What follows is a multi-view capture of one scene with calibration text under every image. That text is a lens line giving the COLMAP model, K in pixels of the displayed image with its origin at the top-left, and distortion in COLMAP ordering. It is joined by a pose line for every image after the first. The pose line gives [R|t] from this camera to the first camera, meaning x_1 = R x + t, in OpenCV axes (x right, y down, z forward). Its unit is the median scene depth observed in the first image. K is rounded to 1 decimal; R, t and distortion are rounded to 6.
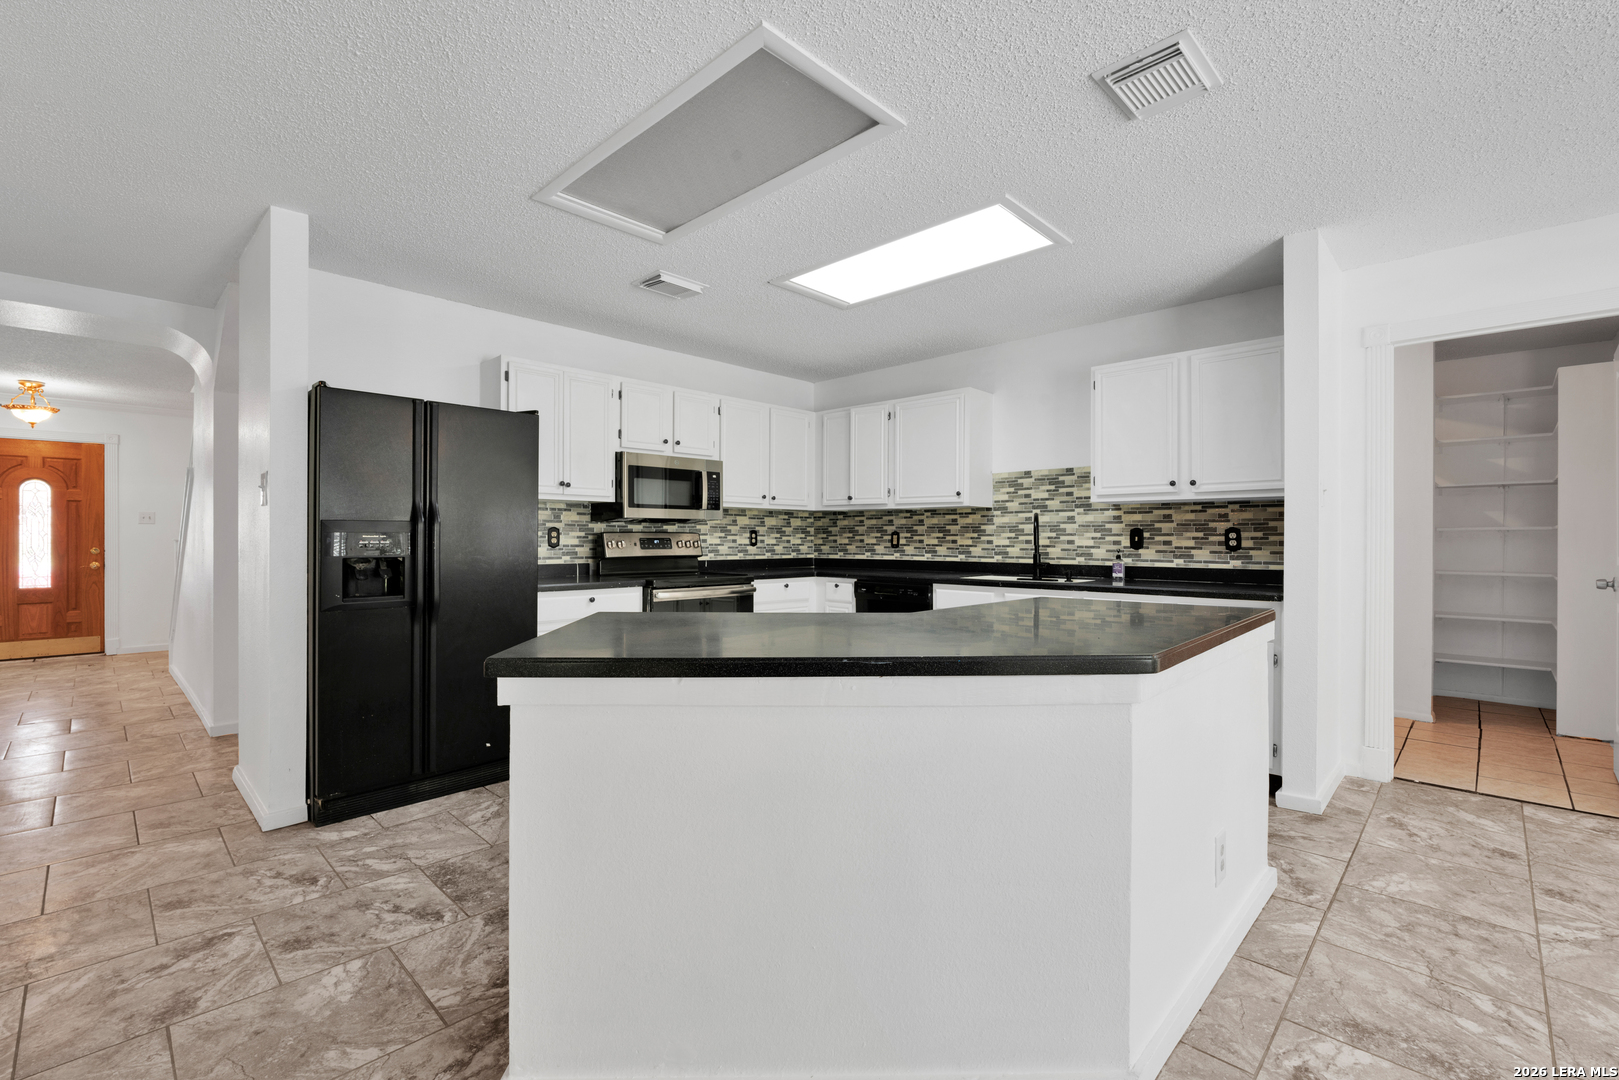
lens RADIAL K [[710.0, 0, 801.7], [0, 710.0, 535.7], [0, 0, 1]] dist [-0.007720, 0.000107]
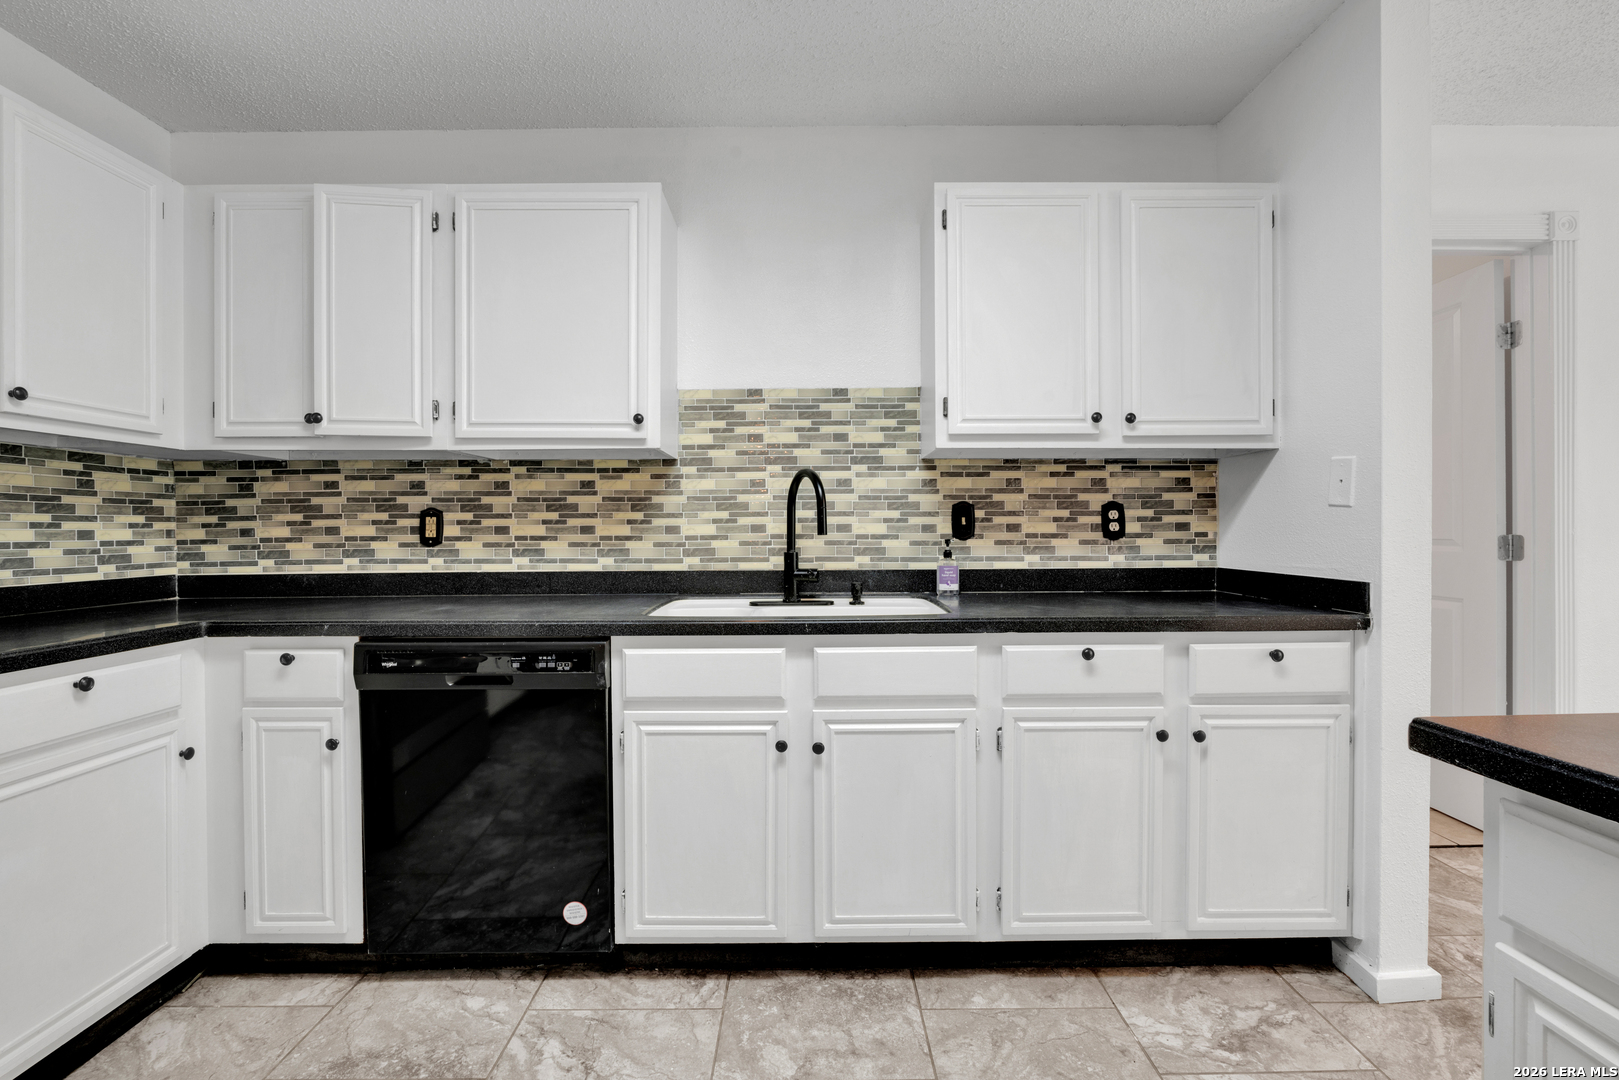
lens RADIAL K [[710.0, 0, 806.1], [0, 710.0, 536.1], [0, 0, 1]] dist [-0.007720, 0.000107]
pose [[0.707908, -0.014820, 0.706149, -0.015120], [0.004741, 0.999857, 0.016232, 0.005837], [-0.706288, -0.008143, 0.707877, 0.595542]]
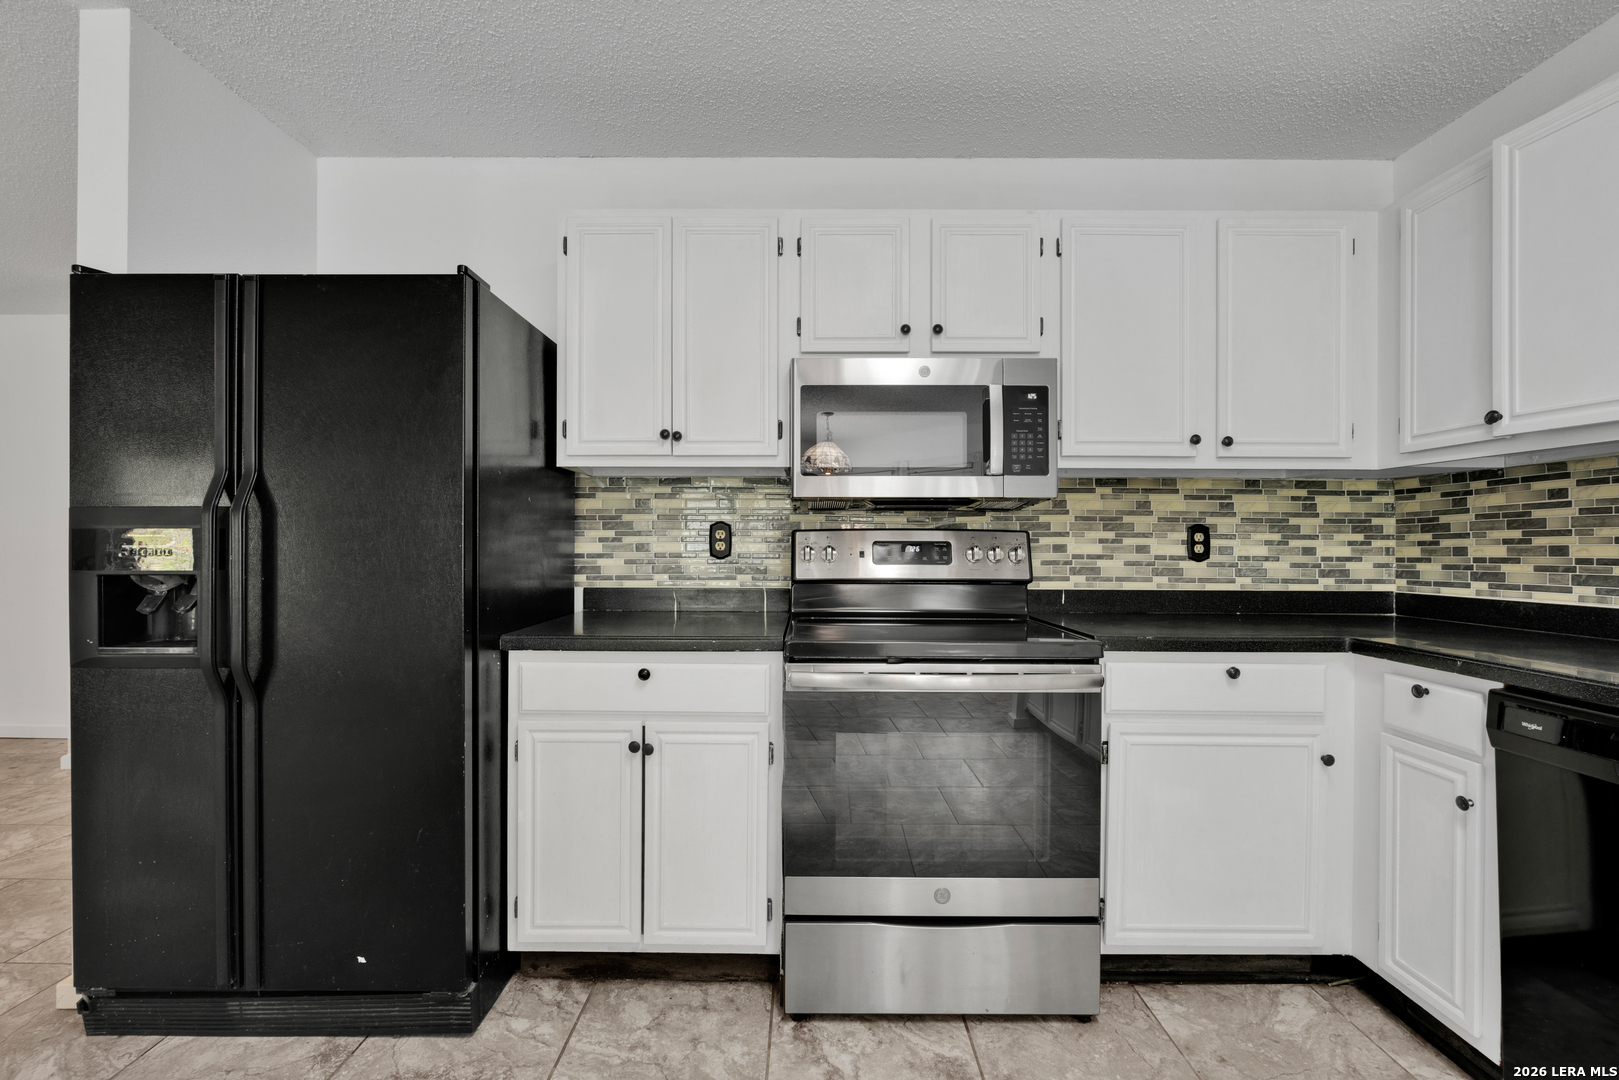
lens RADIAL K [[710.0, 0, 804.1], [0, 710.0, 542.4], [0, 0, 1]] dist [-0.007720, 0.000107]
pose [[0.700863, -0.001646, -0.713294, 0.084648], [0.000126, 0.999998, -0.002184, 0.004806], [0.713296, 0.001441, 0.700862, 0.604459]]
